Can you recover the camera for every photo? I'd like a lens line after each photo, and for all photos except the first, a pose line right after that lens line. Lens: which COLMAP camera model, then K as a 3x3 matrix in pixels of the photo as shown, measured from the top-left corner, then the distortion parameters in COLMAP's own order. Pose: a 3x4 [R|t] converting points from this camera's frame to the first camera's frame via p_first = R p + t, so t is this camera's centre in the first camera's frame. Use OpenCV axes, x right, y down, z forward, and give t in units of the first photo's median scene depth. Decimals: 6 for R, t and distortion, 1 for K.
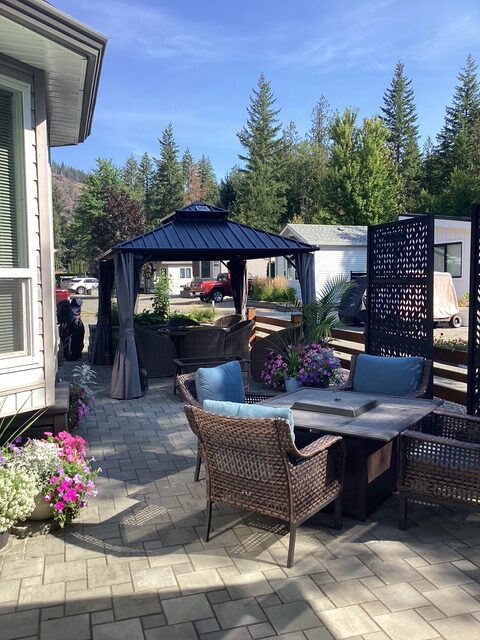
lens RADIAL K [[569.5, 0, 240.2], [0, 569.5, 320.0], [0, 0, 1]] dist [0.080550, -0.142866]
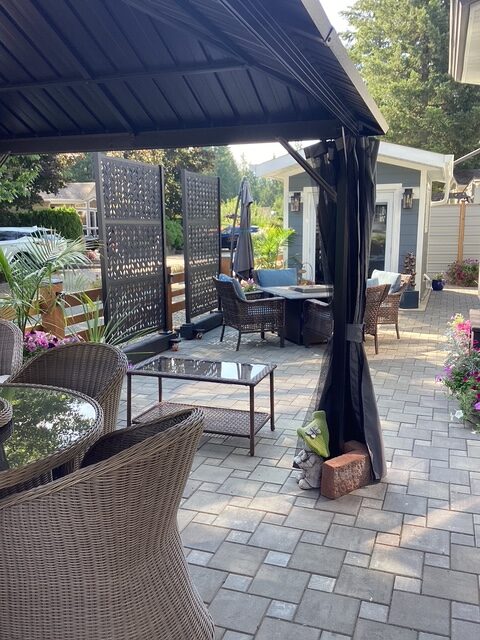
lens RADIAL K [[569.5, 0, 239.3], [0, 569.5, 325.6], [0, 0, 1]] dist [0.080550, -0.142866]
pose [[-0.807812, -0.084751, 0.583316, -0.622984], [0.053157, 0.975102, 0.215290, -0.127582], [-0.587038, 0.204921, -0.783194, 2.265863]]
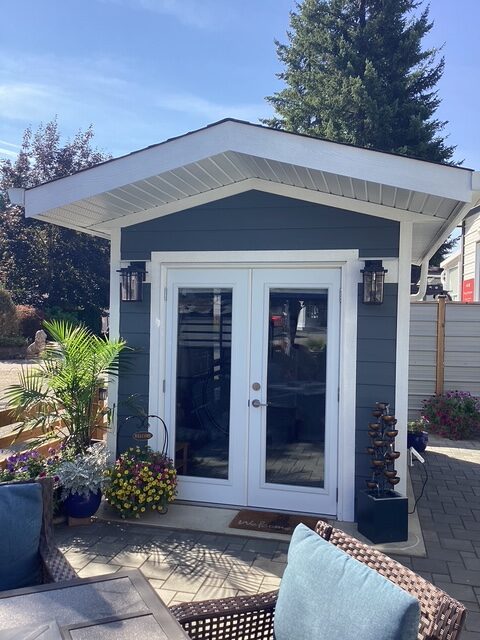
lens RADIAL K [[569.5, 0, 234.8], [0, 569.5, 320.7], [0, 0, 1]] dist [0.080550, -0.142866]
pose [[-0.864457, -0.008184, 0.502641, -0.117555], [0.019305, 0.998589, 0.049460, -0.081682], [-0.502336, 0.052460, -0.863079, 1.051164]]
